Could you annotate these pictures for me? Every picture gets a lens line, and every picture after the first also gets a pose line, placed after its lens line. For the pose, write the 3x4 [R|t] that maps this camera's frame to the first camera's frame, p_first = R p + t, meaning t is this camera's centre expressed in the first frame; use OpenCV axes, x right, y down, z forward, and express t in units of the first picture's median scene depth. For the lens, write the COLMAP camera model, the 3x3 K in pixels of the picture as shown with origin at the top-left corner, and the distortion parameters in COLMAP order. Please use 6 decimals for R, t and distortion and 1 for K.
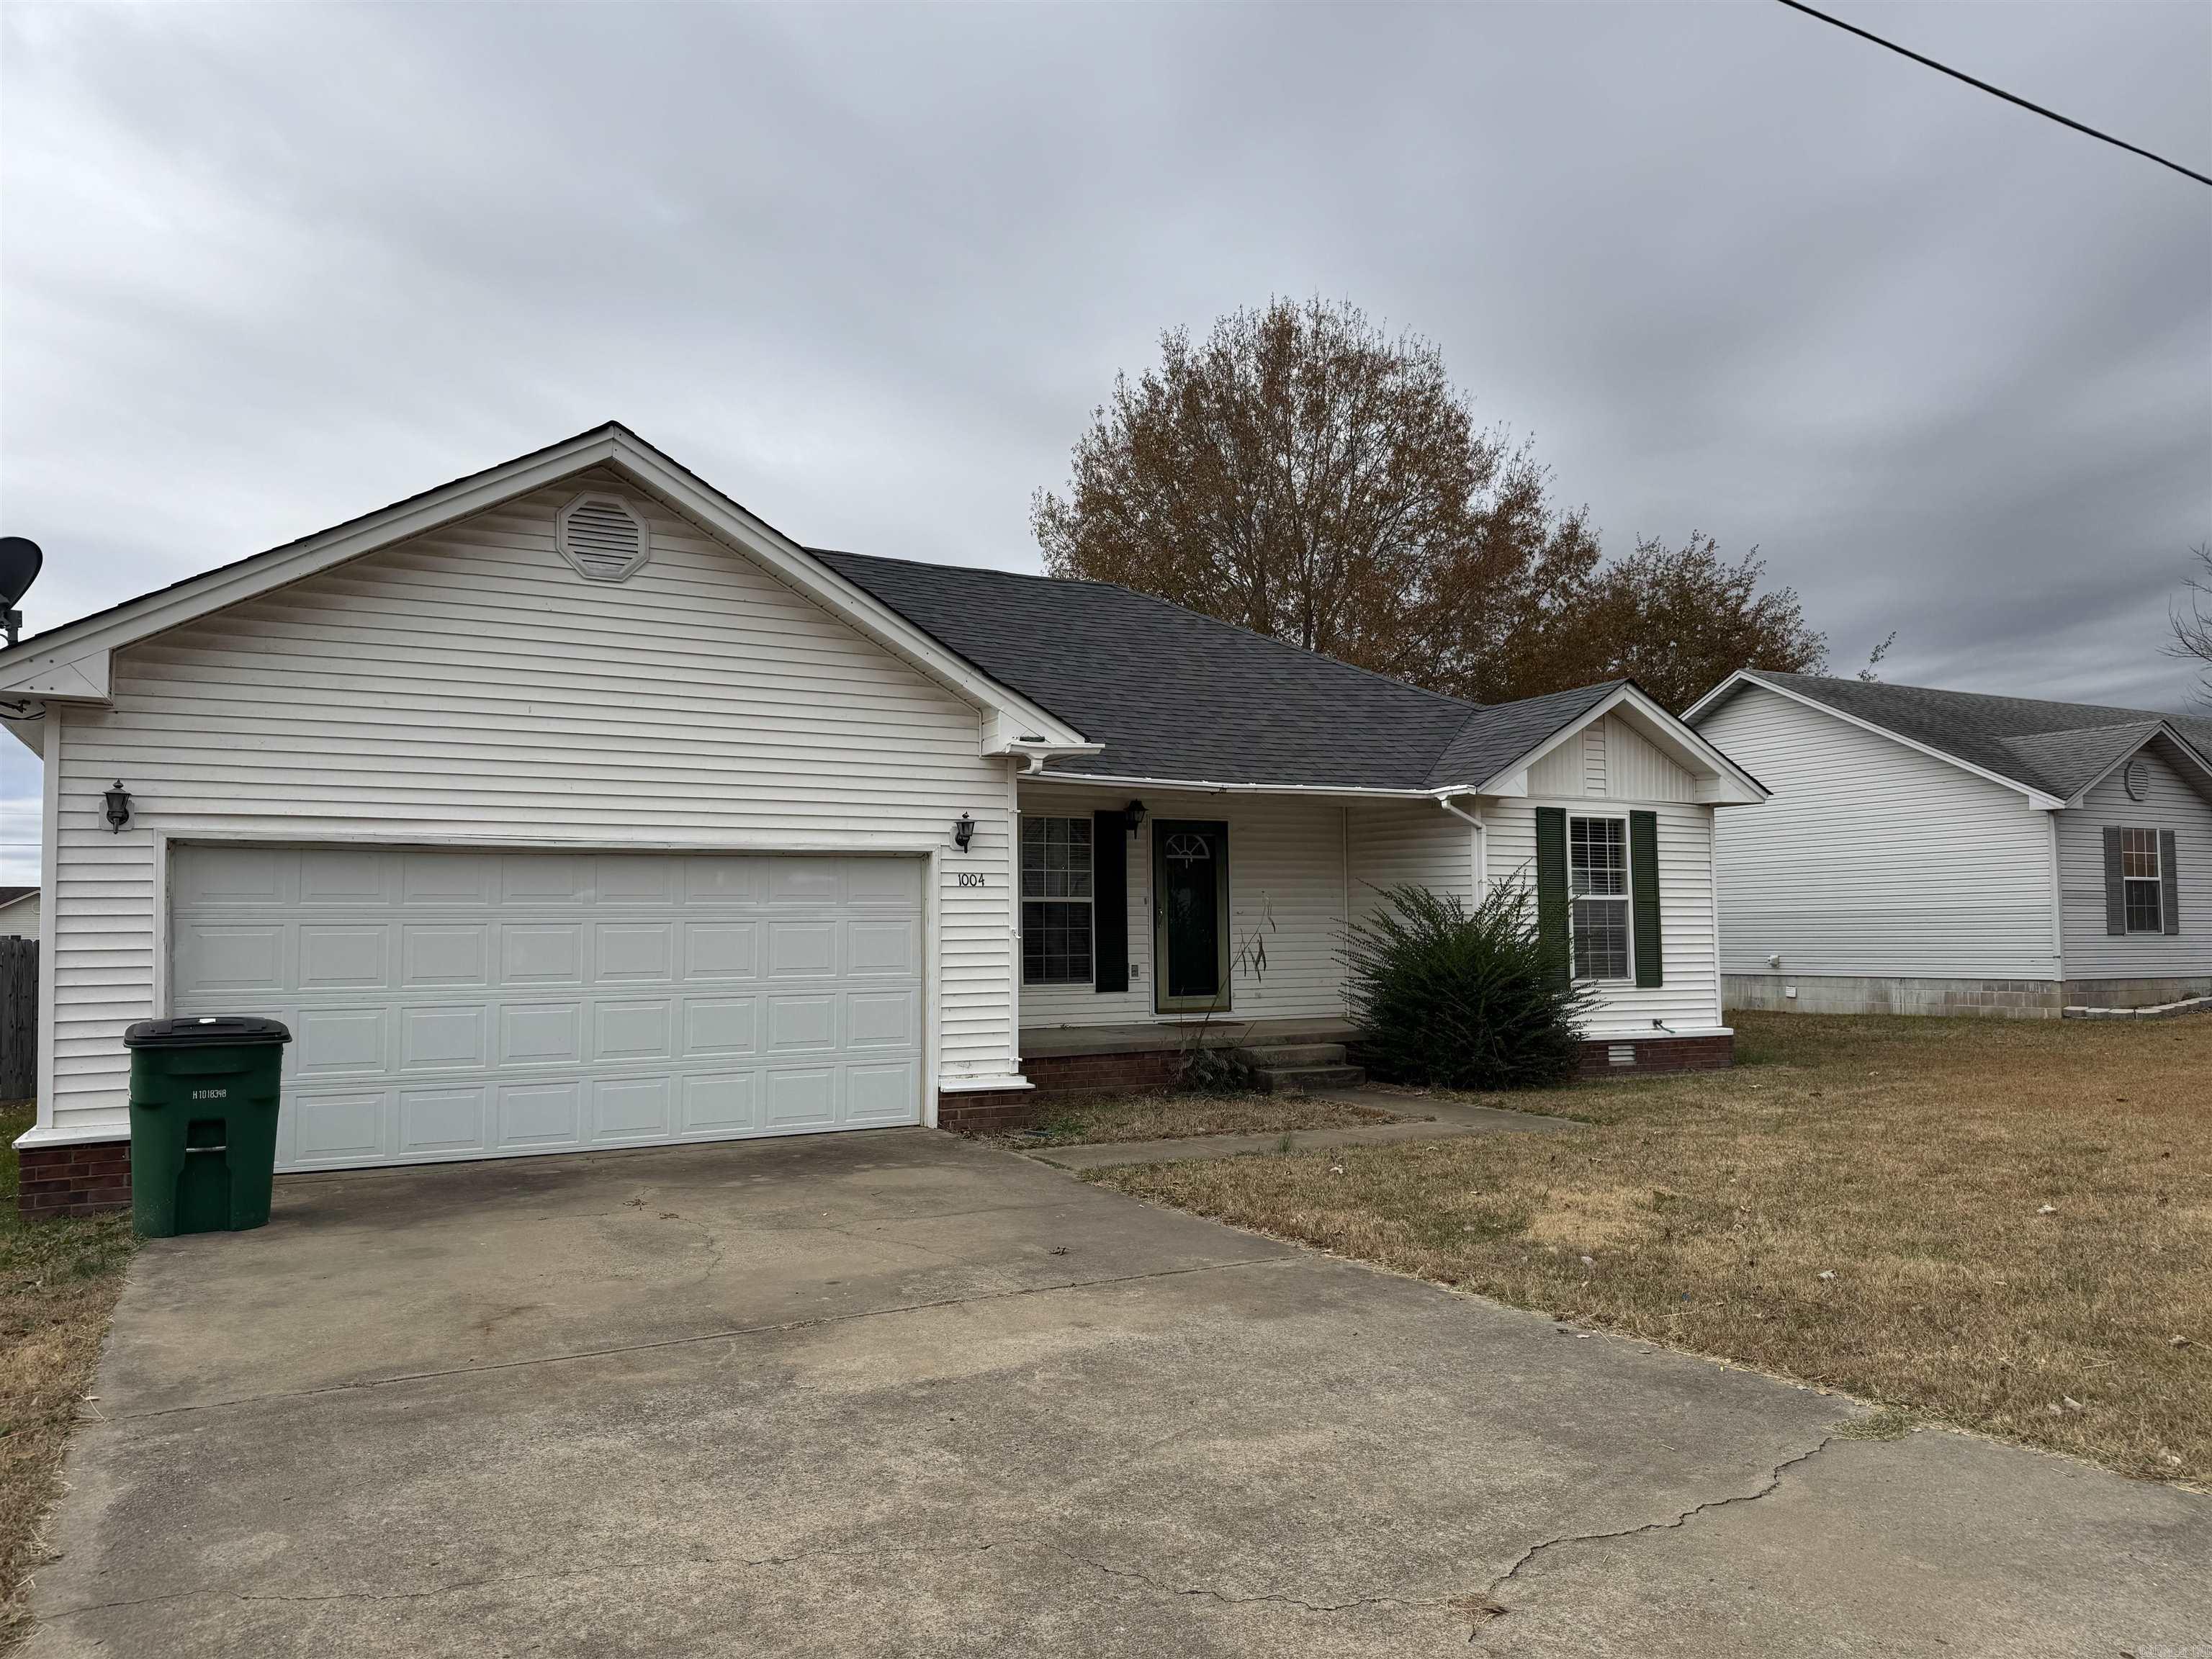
lens RADIAL K [[1582.3, 0, 1095.2], [0, 1582.3, 839.3], [0, 0, 1]] dist [0.014549, 0.001705]
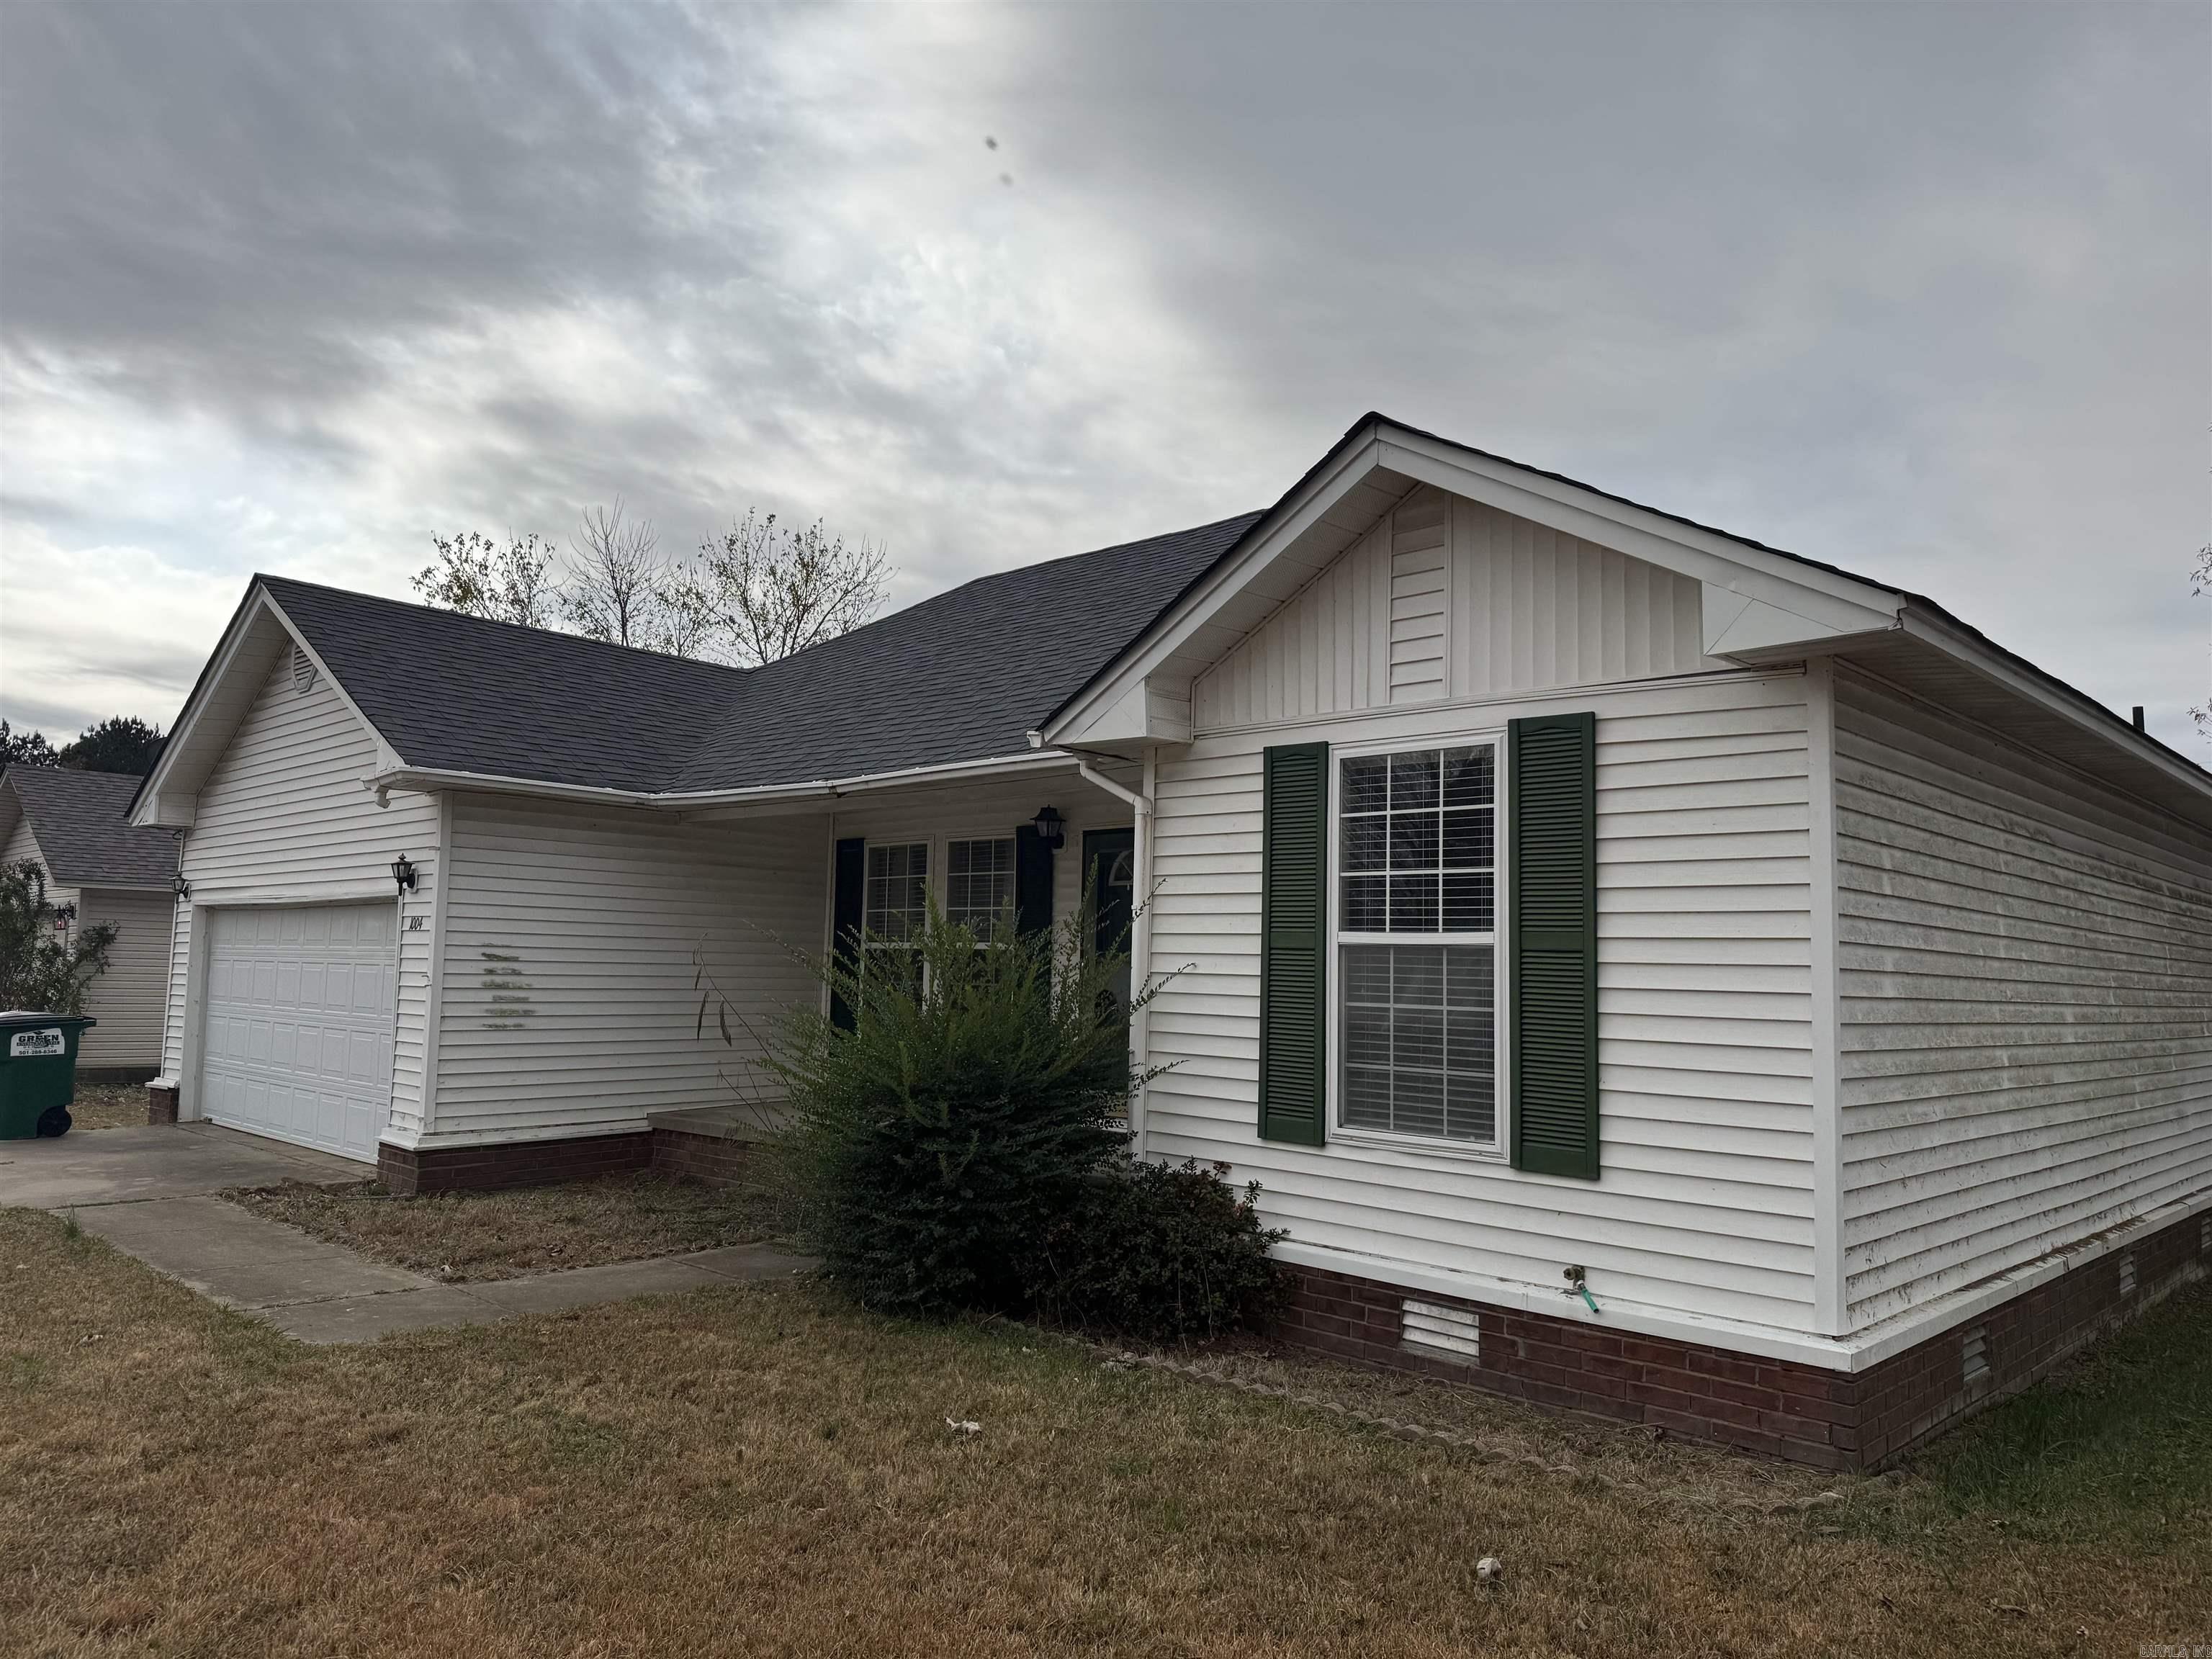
lens RADIAL K [[1582.3, 0, 1098.1], [0, 1582.3, 821.3], [0, 0, 1]] dist [0.014549, 0.001705]
pose [[0.294897, -0.071400, -0.952858, 0.691988], [0.037479, 0.997301, -0.063131, 0.028486], [0.954794, -0.017095, 0.296777, 0.790390]]
